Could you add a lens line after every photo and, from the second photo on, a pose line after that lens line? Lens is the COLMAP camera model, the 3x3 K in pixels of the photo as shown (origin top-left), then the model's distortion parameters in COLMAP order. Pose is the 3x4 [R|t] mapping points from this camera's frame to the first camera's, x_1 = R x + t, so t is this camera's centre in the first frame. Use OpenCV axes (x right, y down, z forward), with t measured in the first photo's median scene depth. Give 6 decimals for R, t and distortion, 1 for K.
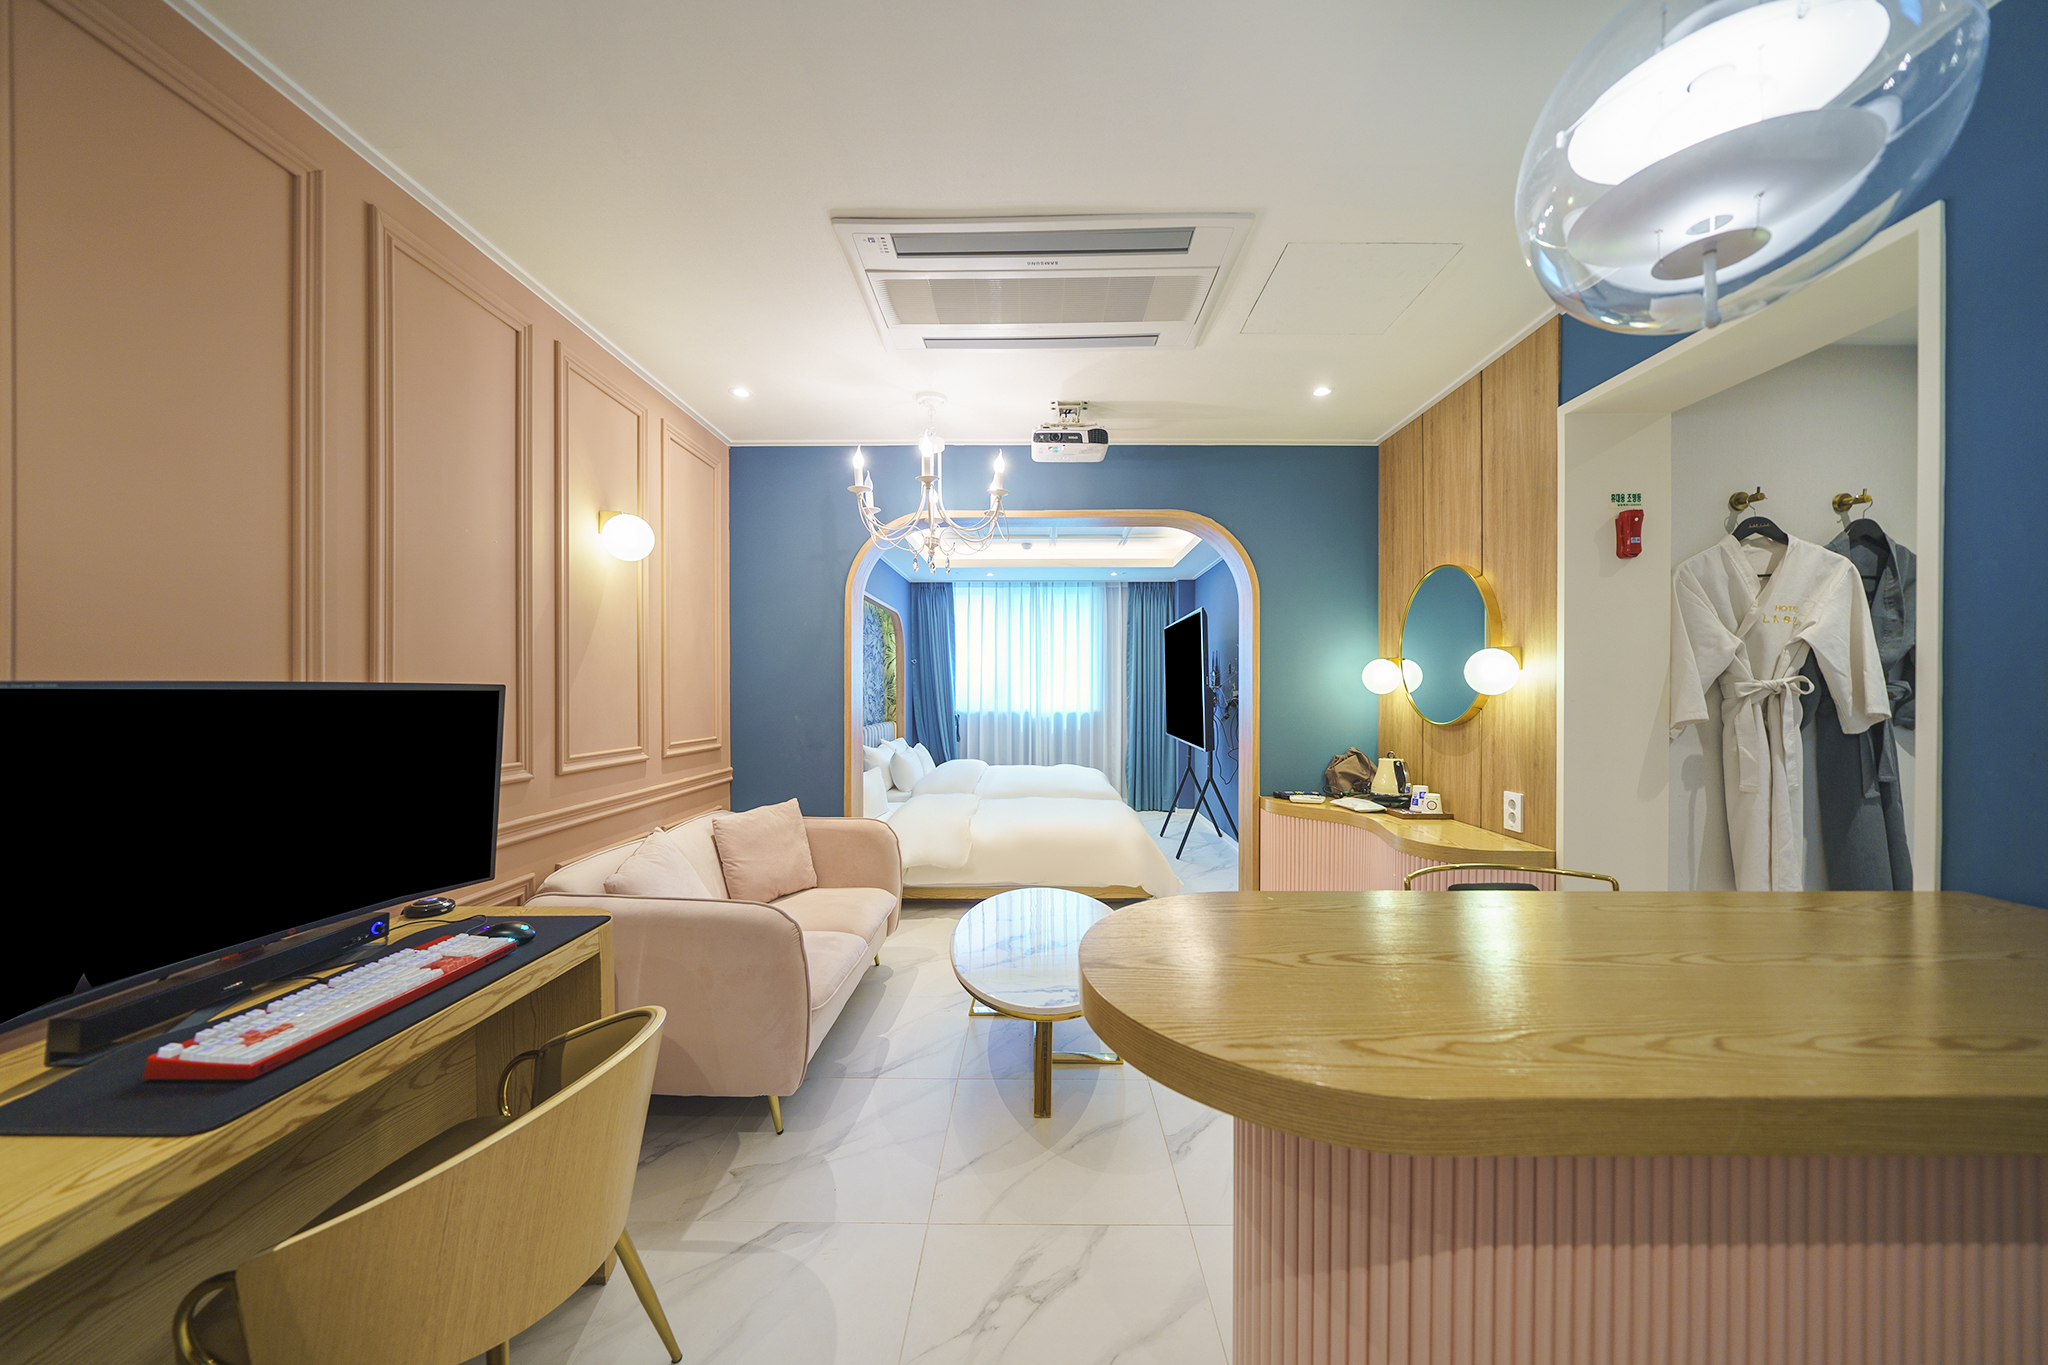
lens RADIAL K [[705.1, 0, 1027.9], [0, 705.1, 689.2], [0, 0, 1]] dist [-0.001412, -0.000172]
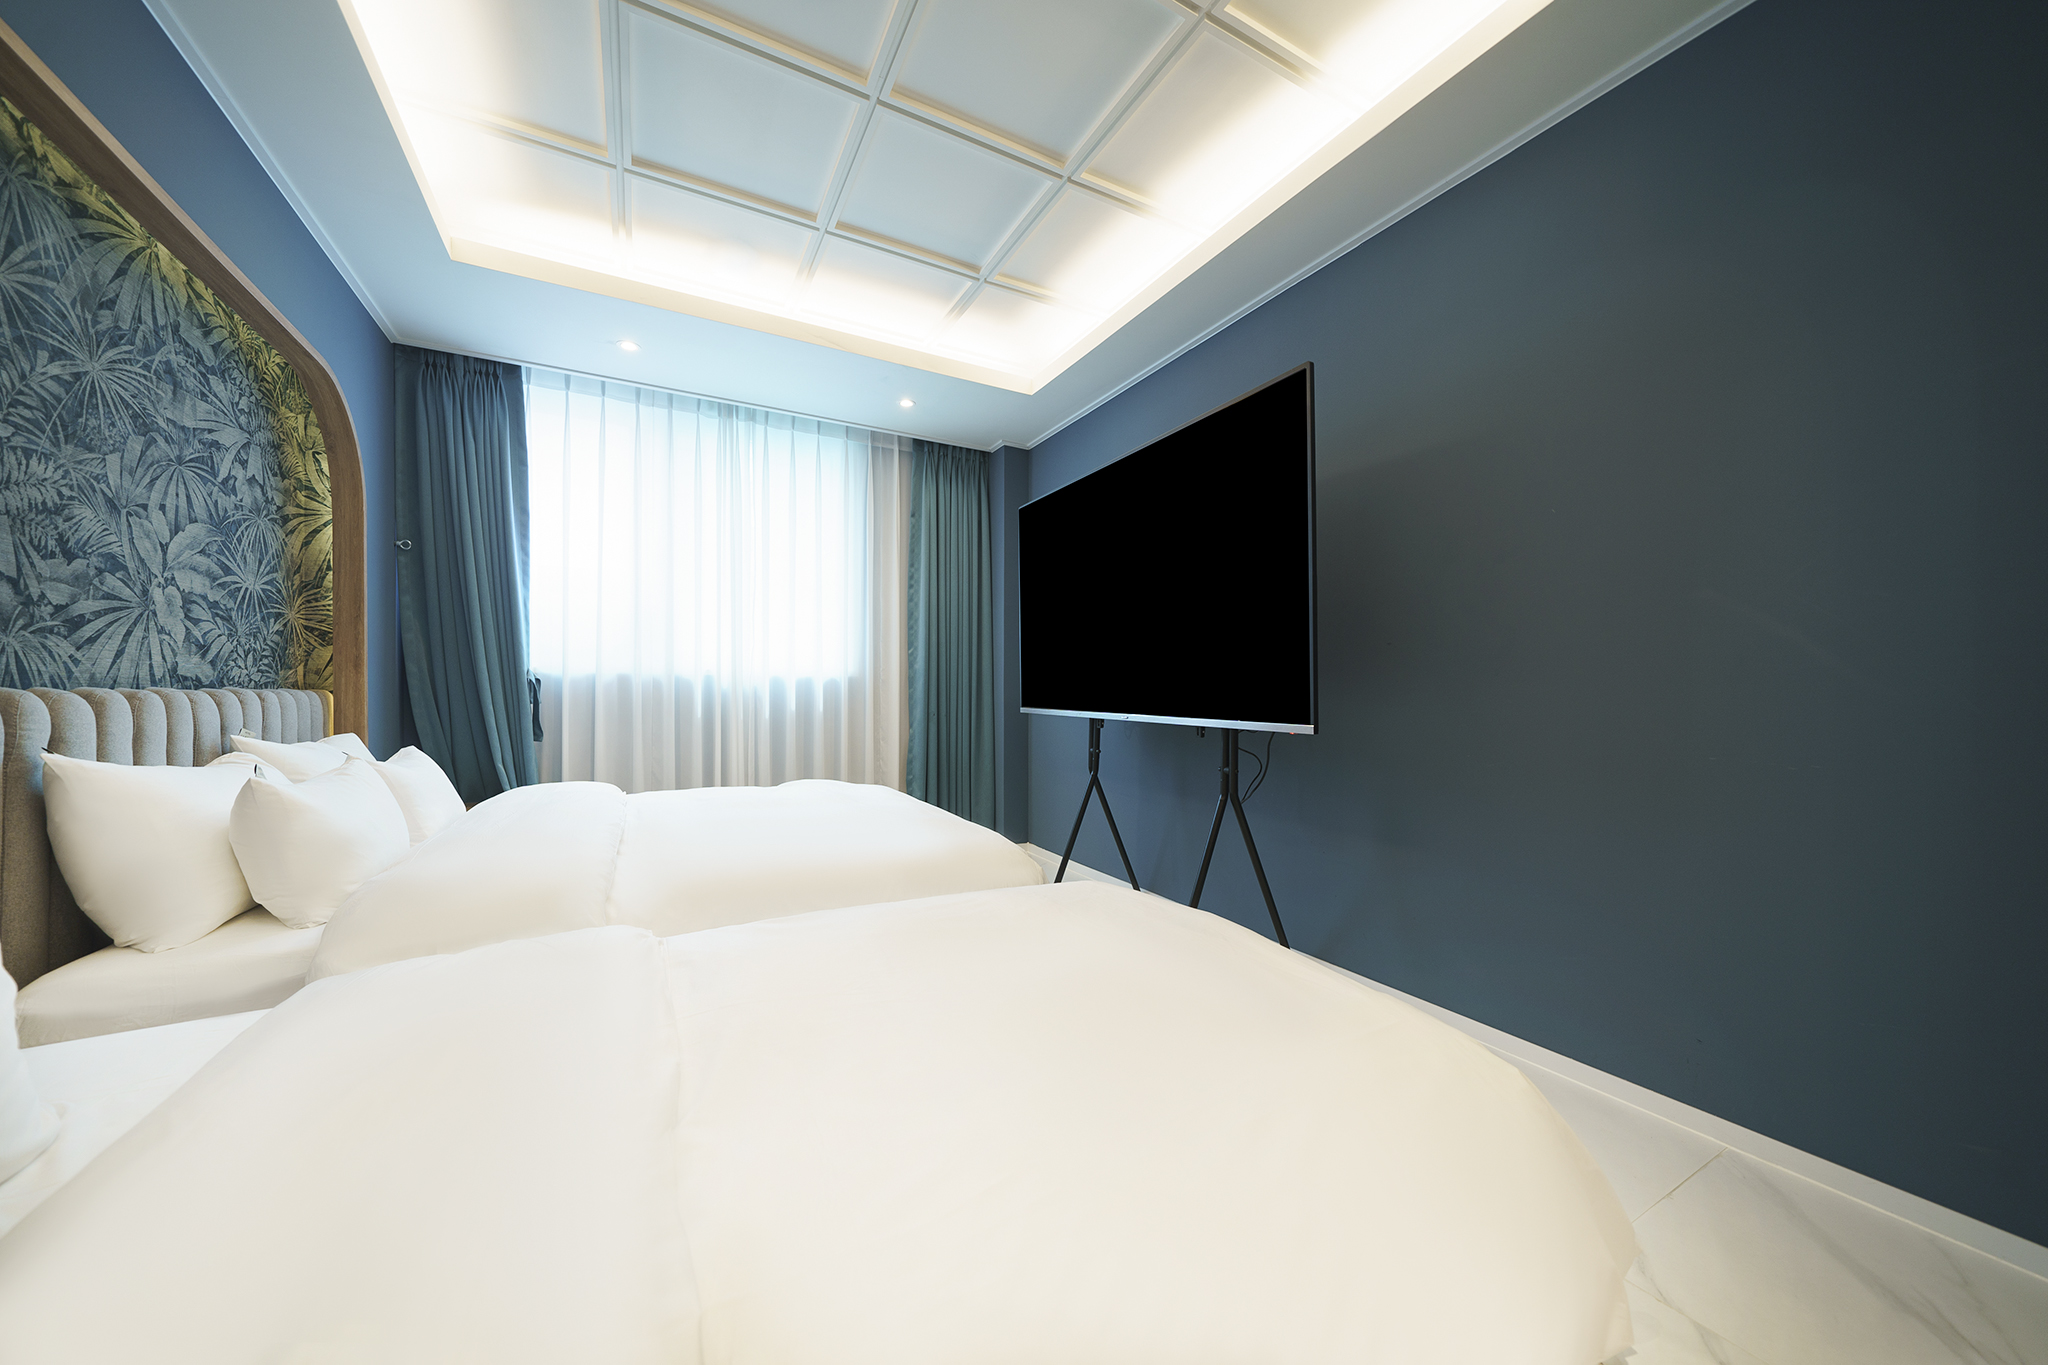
lens RADIAL K [[705.1, 0, 1019.7], [0, 705.1, 702.4], [0, 0, 1]] dist [-0.001412, -0.000172]
pose [[0.872922, -0.002111, 0.487855, -0.051911], [-0.002615, 0.999956, 0.009007, 0.045300], [-0.487853, -0.009138, 0.872878, 0.482311]]
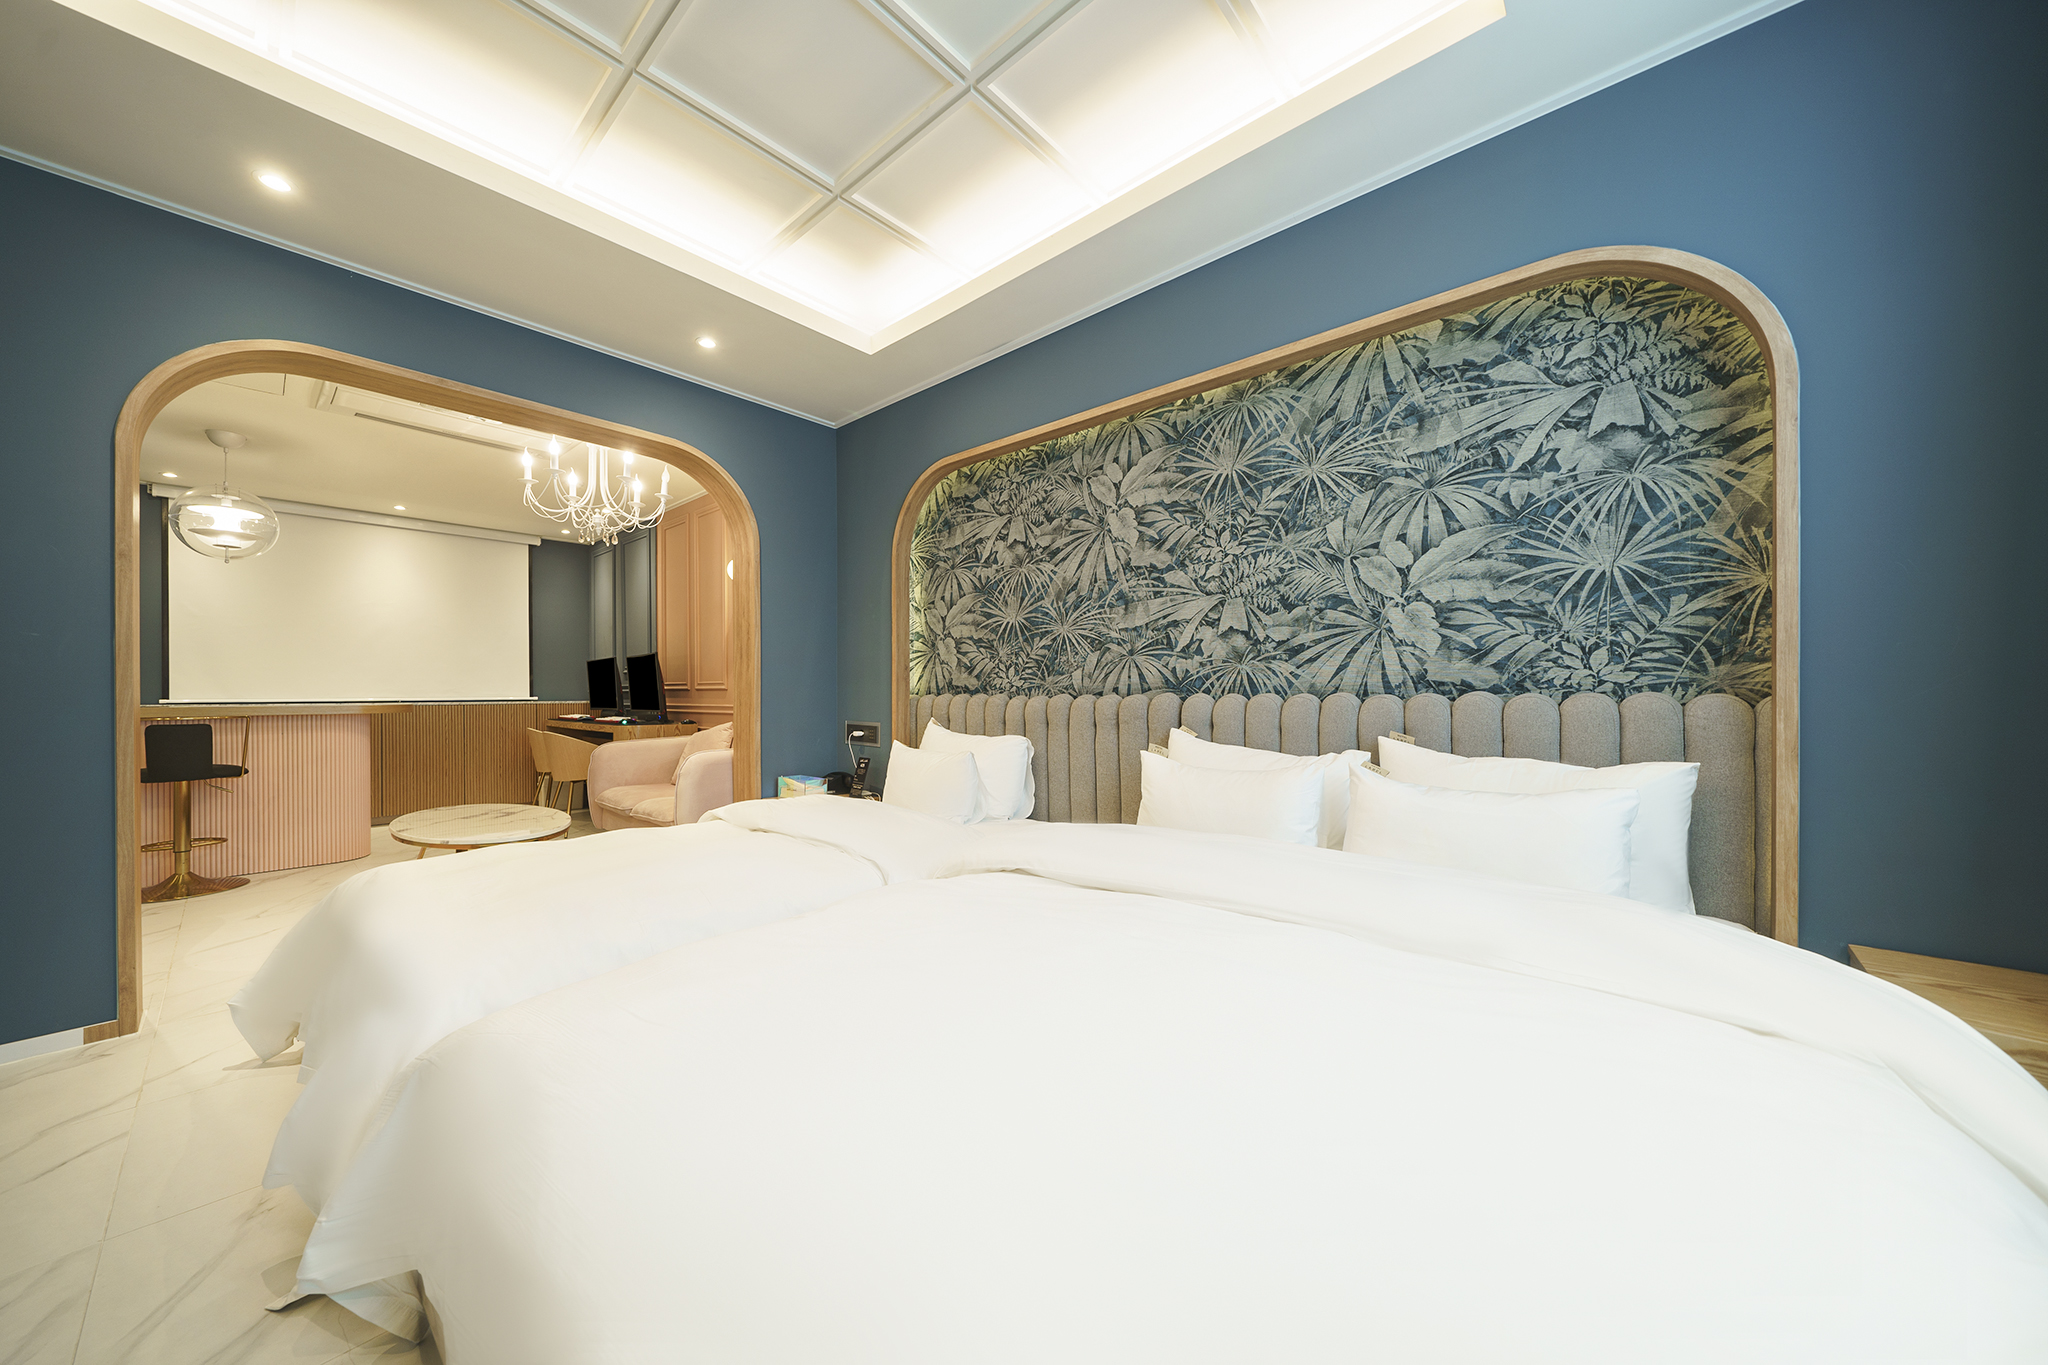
lens RADIAL K [[705.1, 0, 1023.7], [0, 705.1, 688.9], [0, 0, 1]] dist [-0.001412, -0.000172]
pose [[-0.653164, -0.000190, -0.757216, 0.123502], [0.000953, 0.999999, -0.001073, 0.041783], [0.757216, -0.001423, -0.653164, 0.916562]]
